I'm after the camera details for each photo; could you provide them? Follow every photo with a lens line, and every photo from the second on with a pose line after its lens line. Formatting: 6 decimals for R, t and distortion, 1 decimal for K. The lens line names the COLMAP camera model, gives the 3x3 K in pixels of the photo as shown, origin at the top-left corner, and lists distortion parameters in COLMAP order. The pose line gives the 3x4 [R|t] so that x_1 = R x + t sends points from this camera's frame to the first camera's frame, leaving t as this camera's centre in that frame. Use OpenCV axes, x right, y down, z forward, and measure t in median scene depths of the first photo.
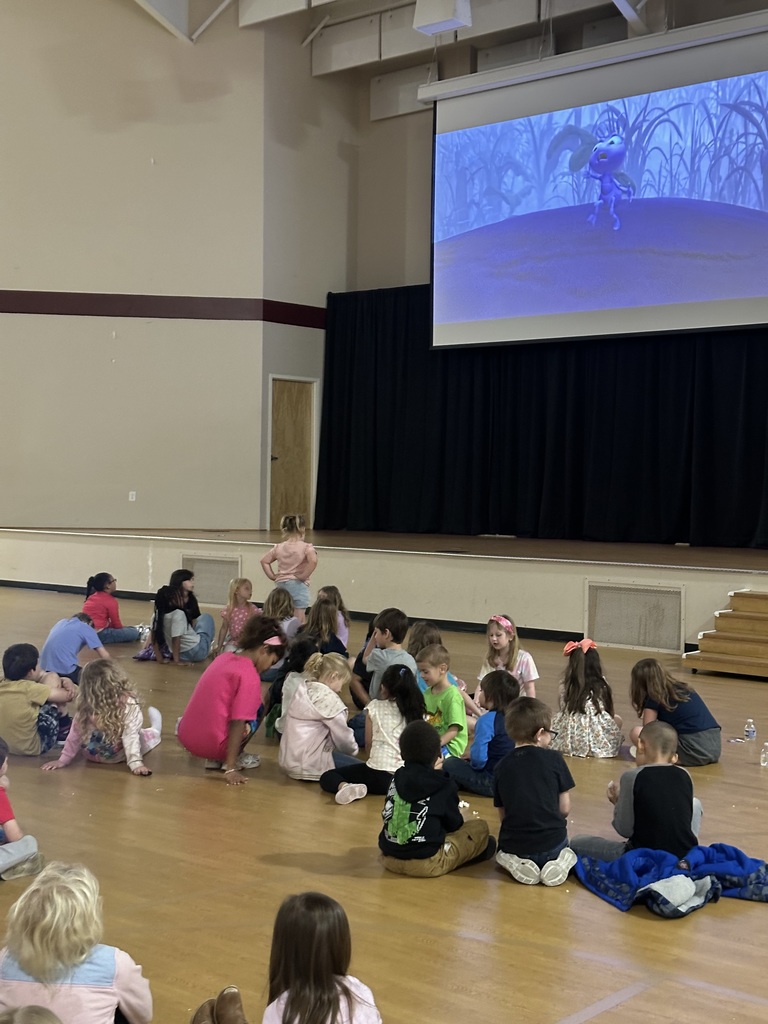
lens RADIAL K [[1432.4, 0, 380.3], [0, 1432.4, 502.8], [0, 0, 1]] dist [0.158890, 0.000000]
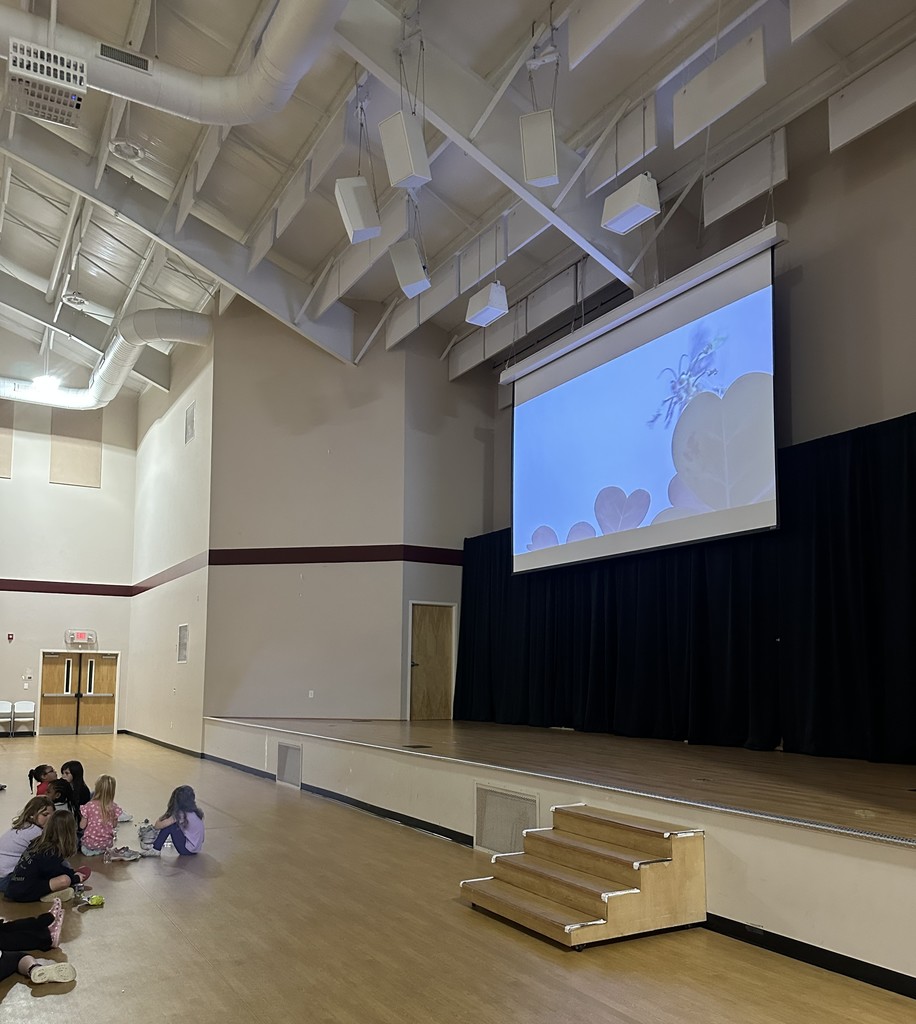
lens RADIAL K [[849.7, 0, 459.6], [0, 849.7, 606.6], [0, 0, 1]] dist [0.100074, -0.000247]
pose [[0.945424, -0.031890, -0.324279, 0.219480], [-0.001971, 0.994621, -0.103559, -0.003675], [0.325837, 0.098546, 0.940276, 0.287182]]
